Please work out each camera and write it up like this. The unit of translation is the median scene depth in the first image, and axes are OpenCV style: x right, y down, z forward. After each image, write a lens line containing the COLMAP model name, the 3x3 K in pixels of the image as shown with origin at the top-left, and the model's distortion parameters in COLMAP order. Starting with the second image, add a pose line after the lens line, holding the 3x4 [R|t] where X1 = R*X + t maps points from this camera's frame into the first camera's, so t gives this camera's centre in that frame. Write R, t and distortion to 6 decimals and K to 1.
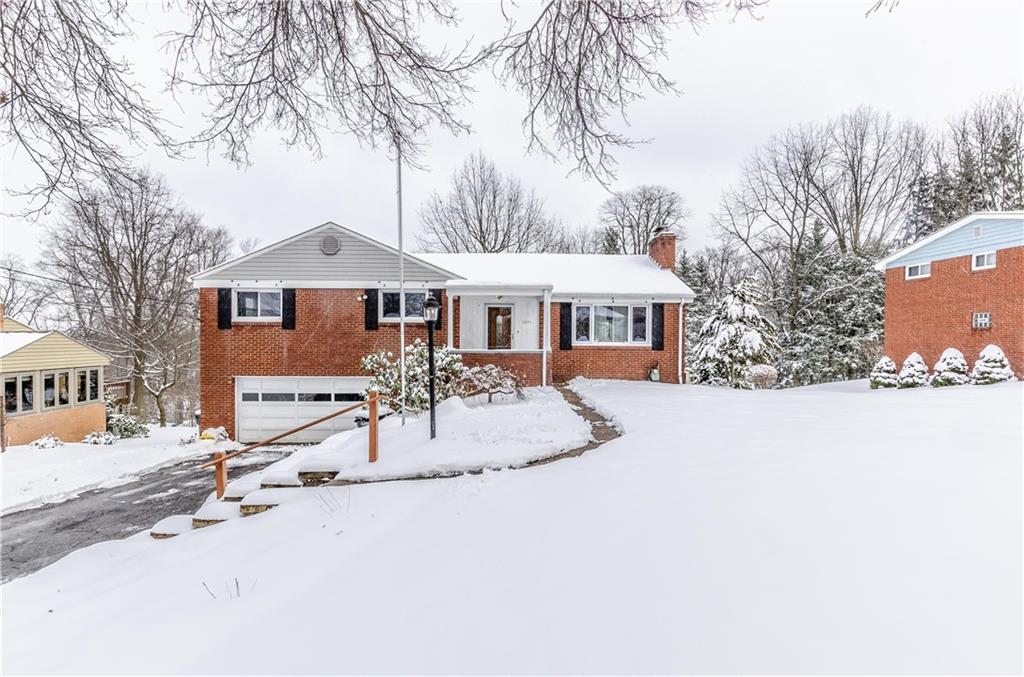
lens RADIAL K [[523.6, 0, 514.7], [0, 523.6, 341.8], [0, 0, 1]] dist [-0.000363, 0.000112]
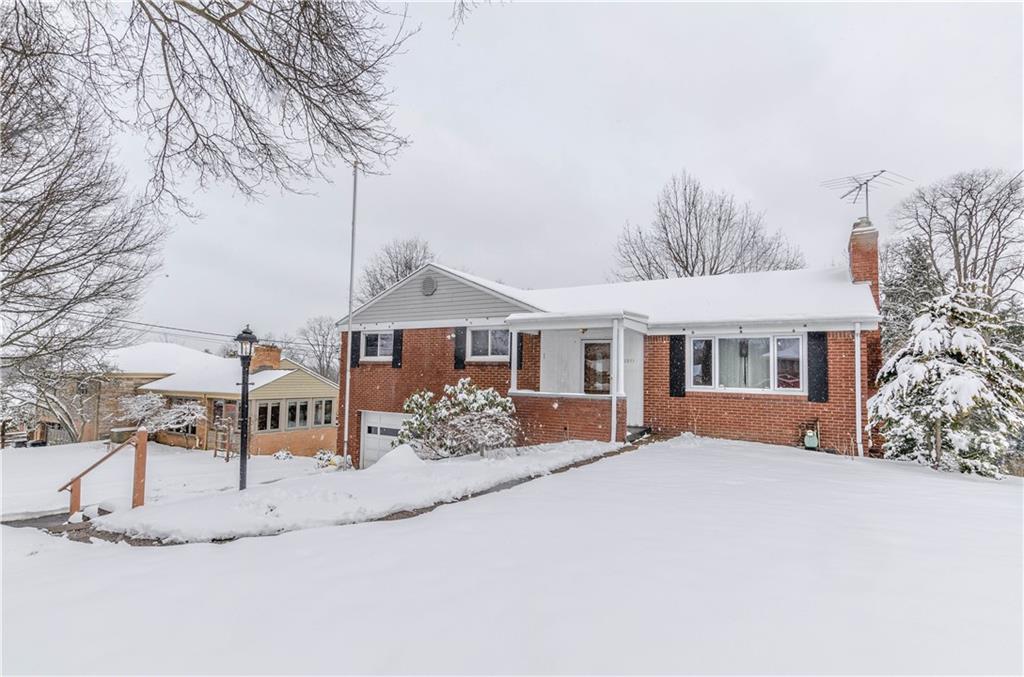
lens RADIAL K [[523.6, 0, 512.3], [0, 523.6, 338.7], [0, 0, 1]] dist [-0.000363, 0.000112]
pose [[0.838859, -0.026218, -0.543717, 0.331407], [-0.020705, 0.996580, -0.079999, -0.002758], [0.543955, 0.078366, 0.835447, 0.230834]]
